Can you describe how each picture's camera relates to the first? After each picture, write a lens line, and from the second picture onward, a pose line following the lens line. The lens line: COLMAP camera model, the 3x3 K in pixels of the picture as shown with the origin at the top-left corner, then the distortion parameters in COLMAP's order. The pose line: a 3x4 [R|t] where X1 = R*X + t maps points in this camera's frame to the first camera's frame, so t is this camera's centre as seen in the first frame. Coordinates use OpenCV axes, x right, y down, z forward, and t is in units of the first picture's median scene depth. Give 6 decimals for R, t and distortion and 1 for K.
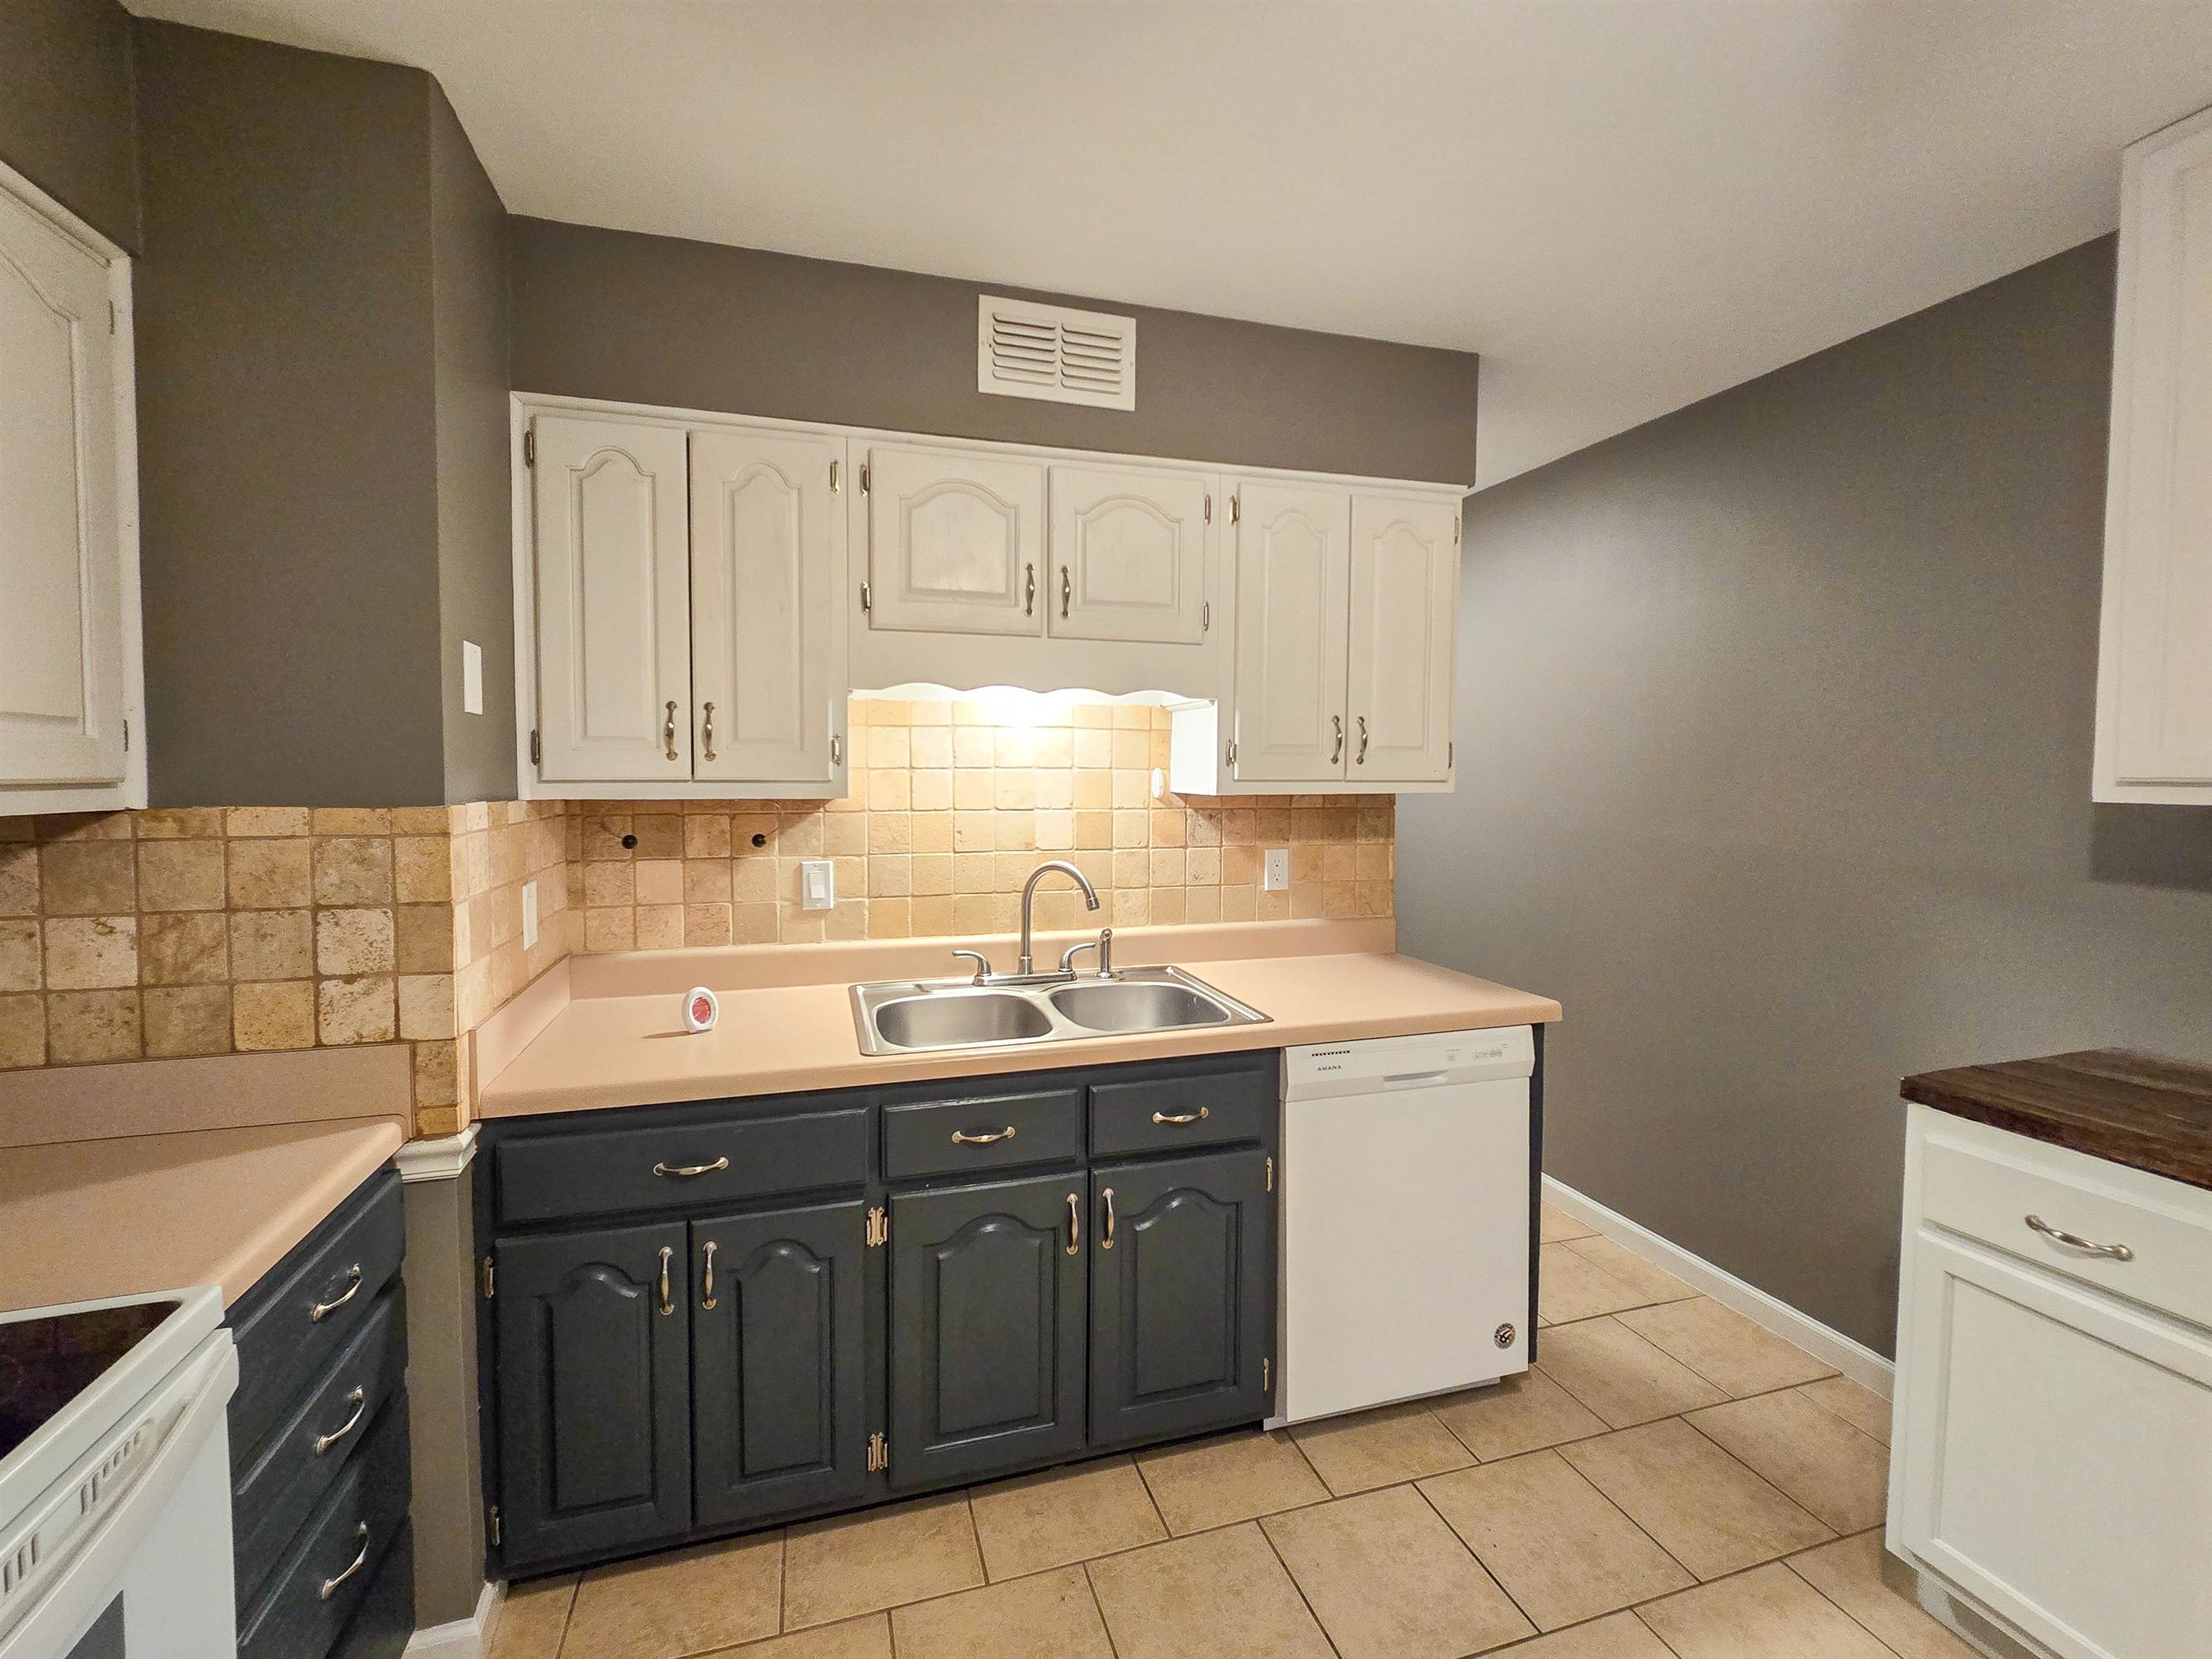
lens RADIAL K [[1036.3, 0, 1110.9], [0, 1036.3, 809.5], [0, 0, 1]] dist [-0.003461, -0.001660]
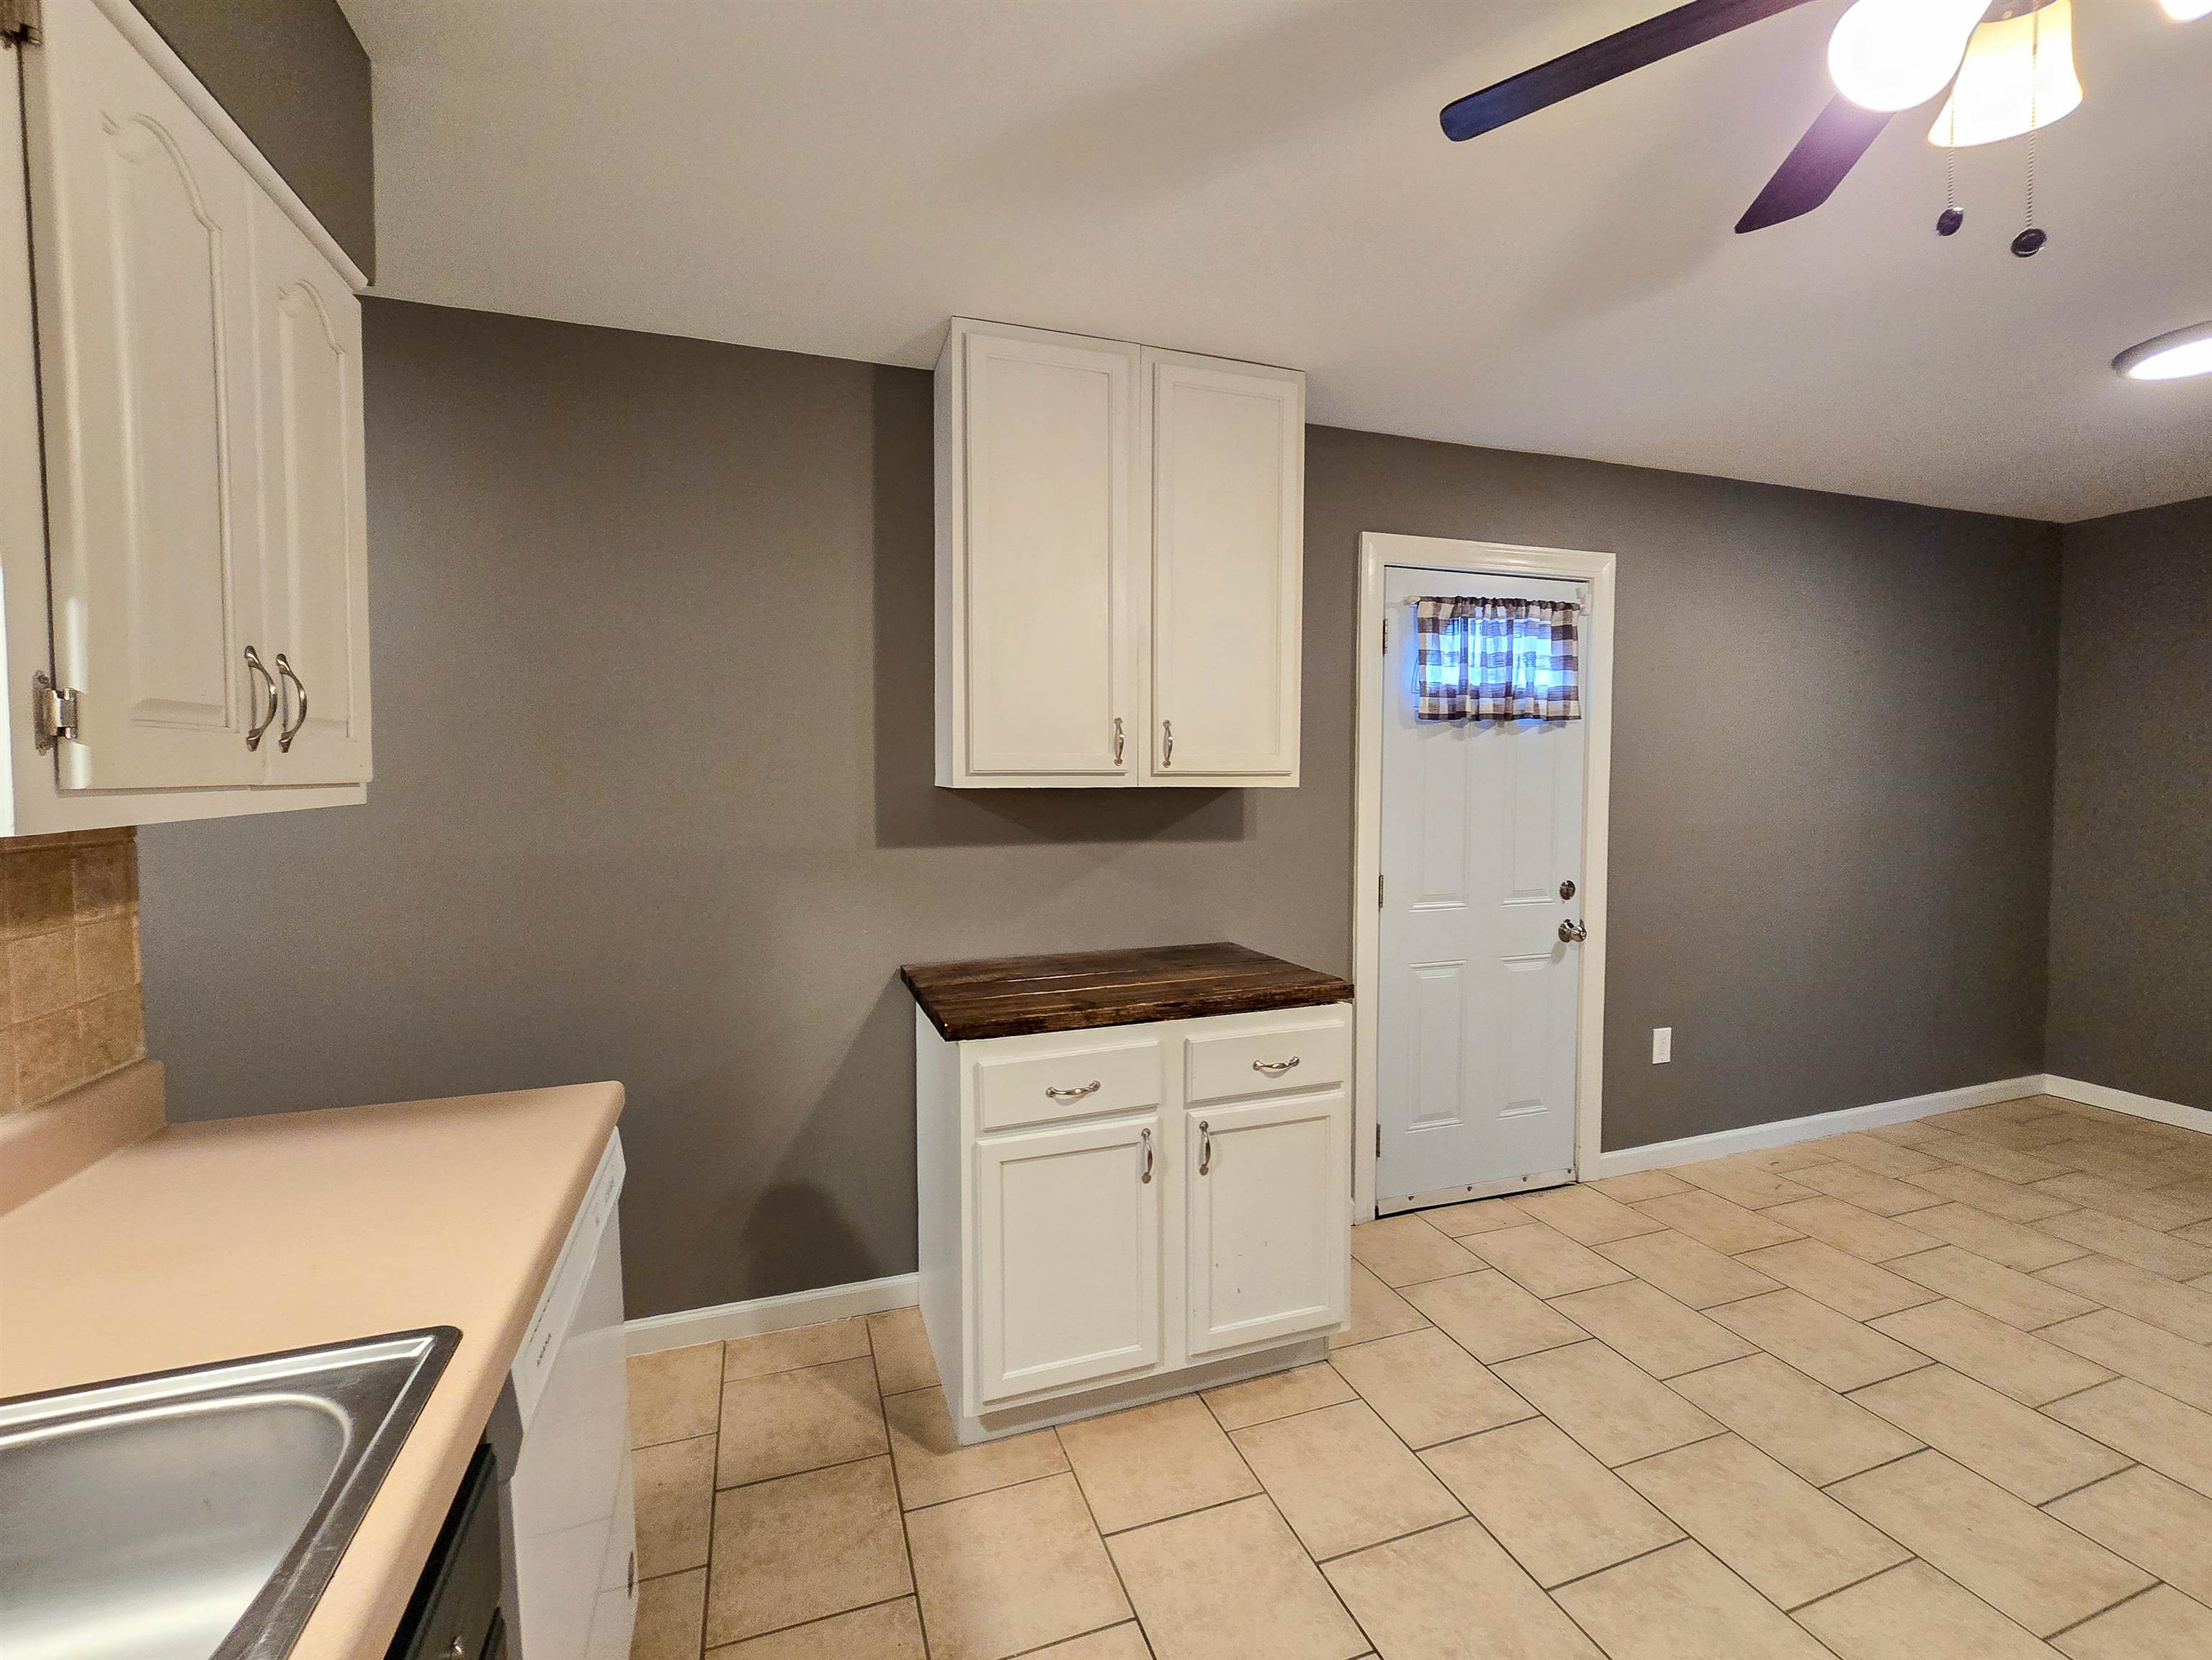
lens RADIAL K [[909.5, 0, 1074.3], [0, 909.5, 809.9], [0, 0, 1]] dist [0.000237, -0.001577]
pose [[-0.027303, -0.046015, 0.998568, -0.218785], [0.041033, 0.998046, 0.047112, -0.023801], [-0.998785, 0.042261, -0.025362, 0.695523]]
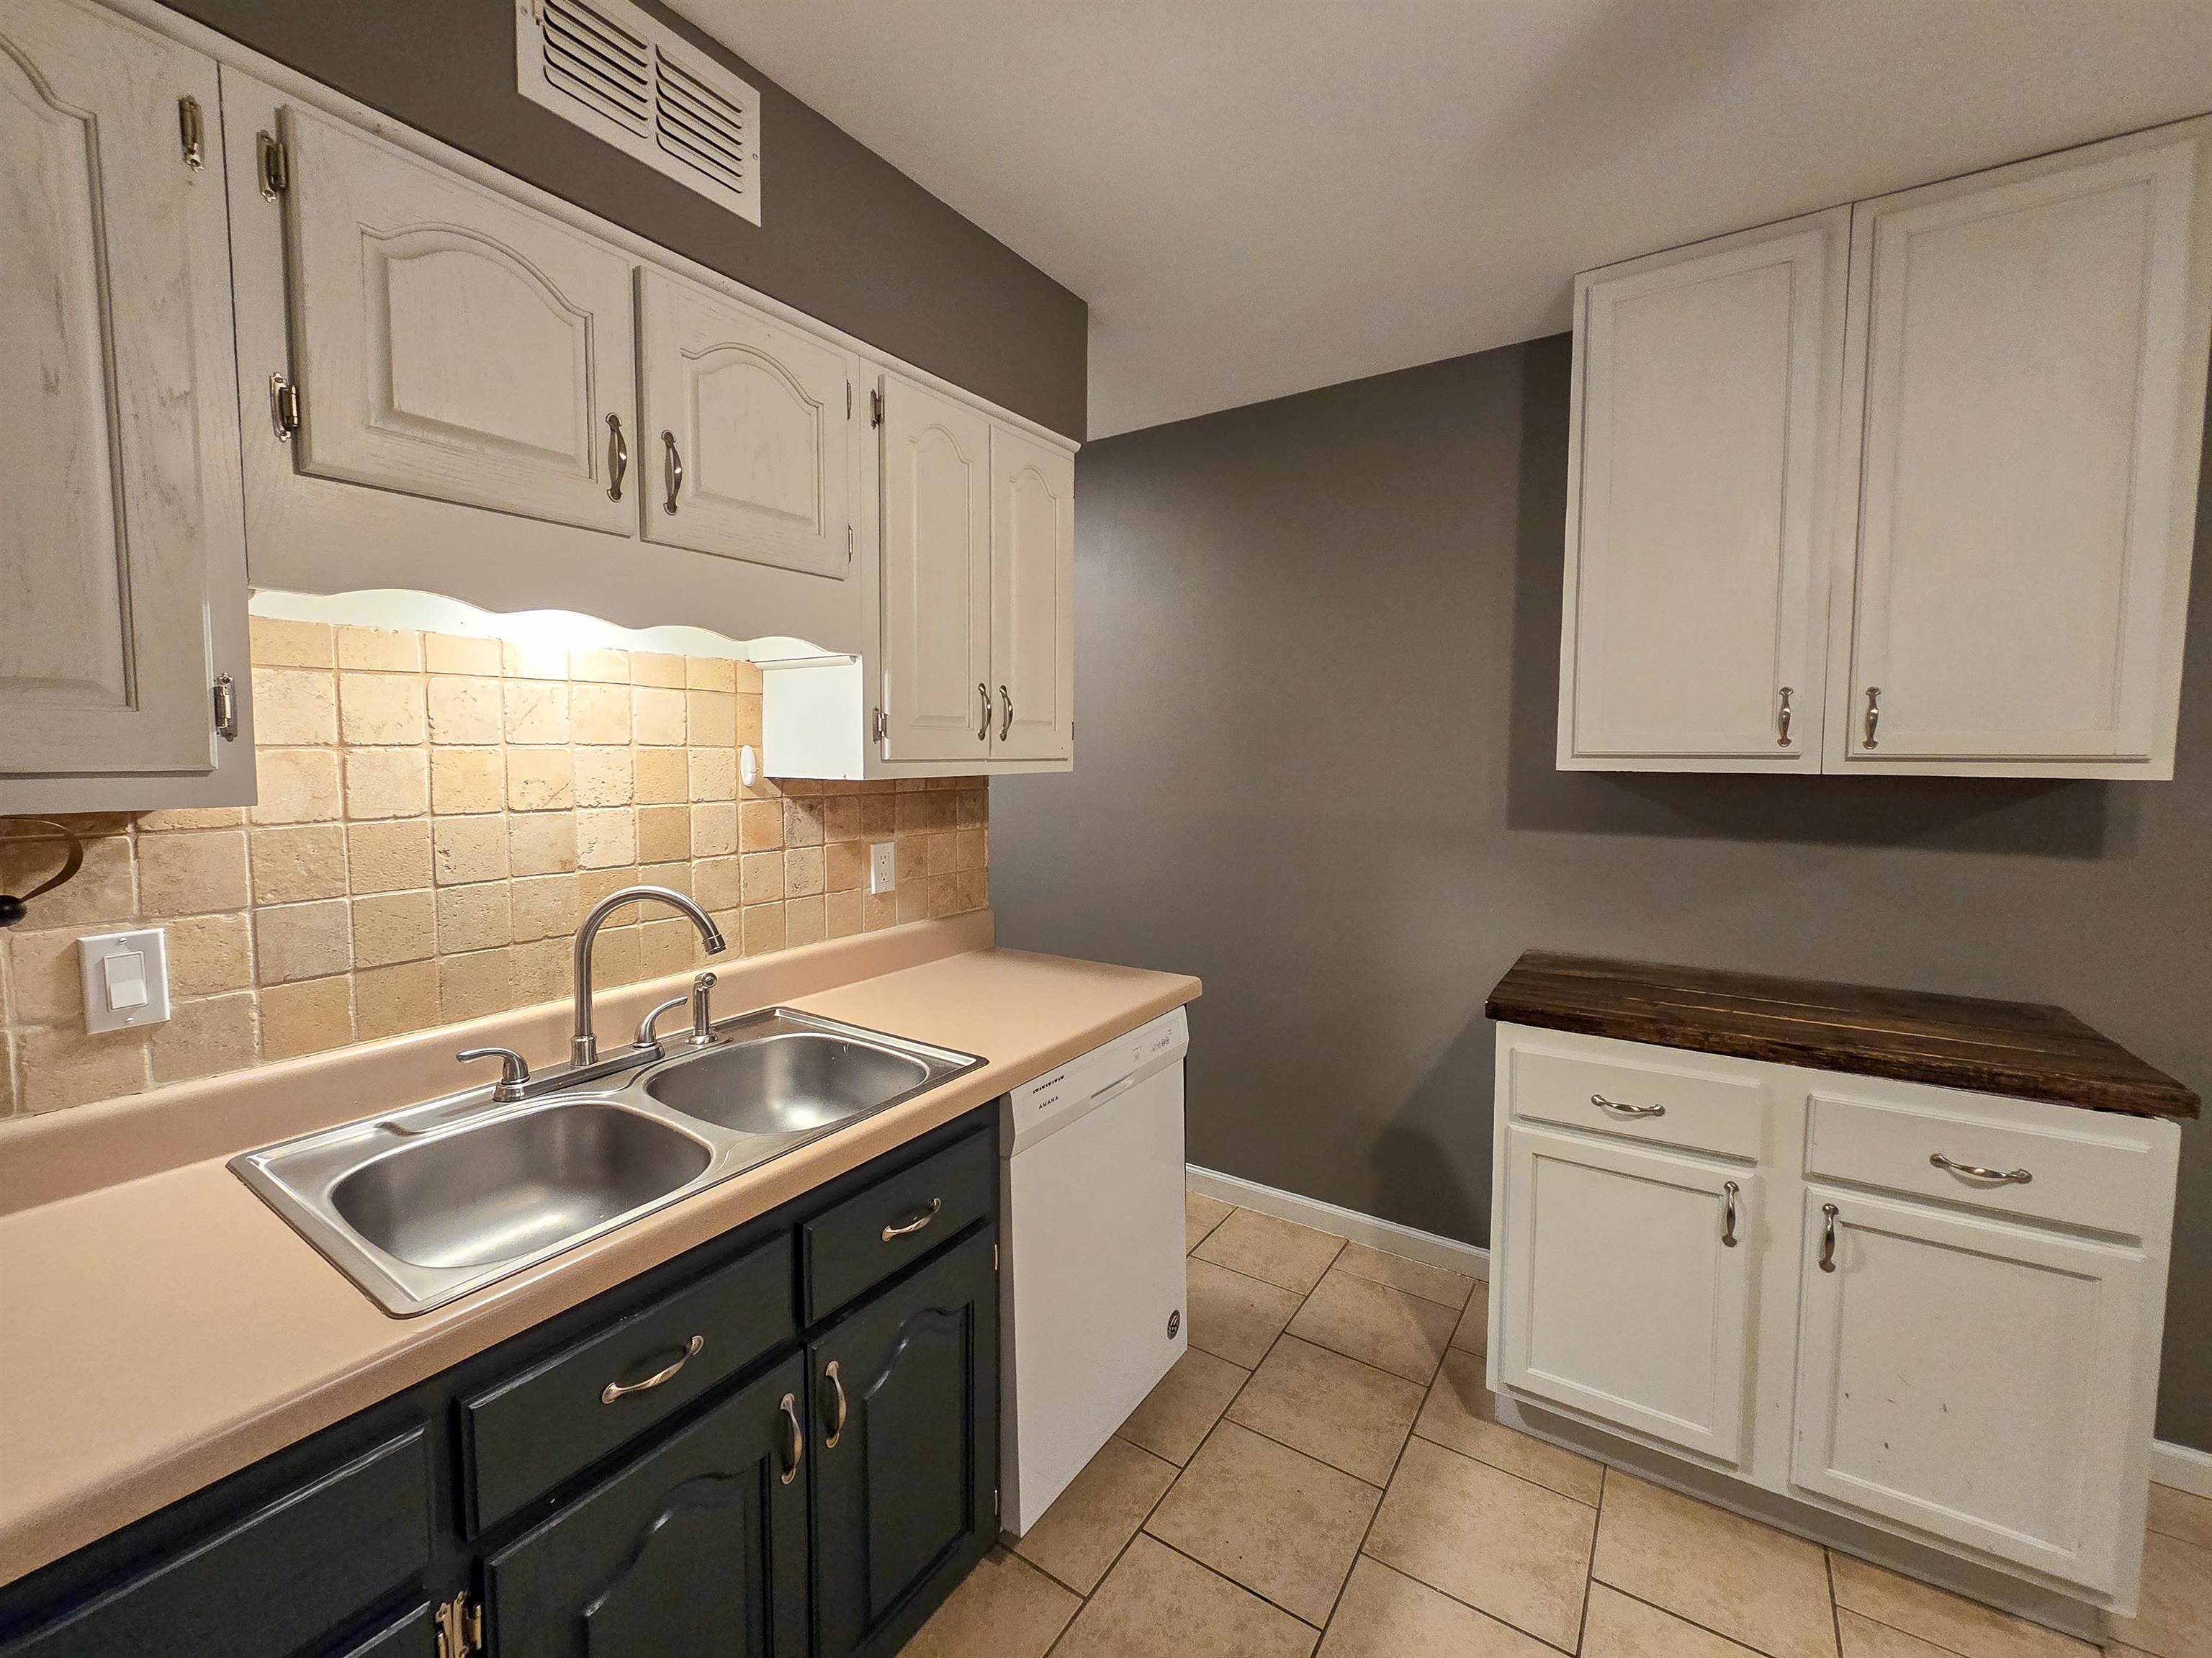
lens RADIAL K [[909.3, 0, 1079.3], [0, 909.3, 807.3], [0, 0, 1]] dist [0.000237, -0.001577]
pose [[0.770138, -0.043070, 0.636421, -0.218791], [0.025917, 0.999007, 0.036246, -0.015341], [-0.637350, -0.011420, 0.770490, 0.395905]]
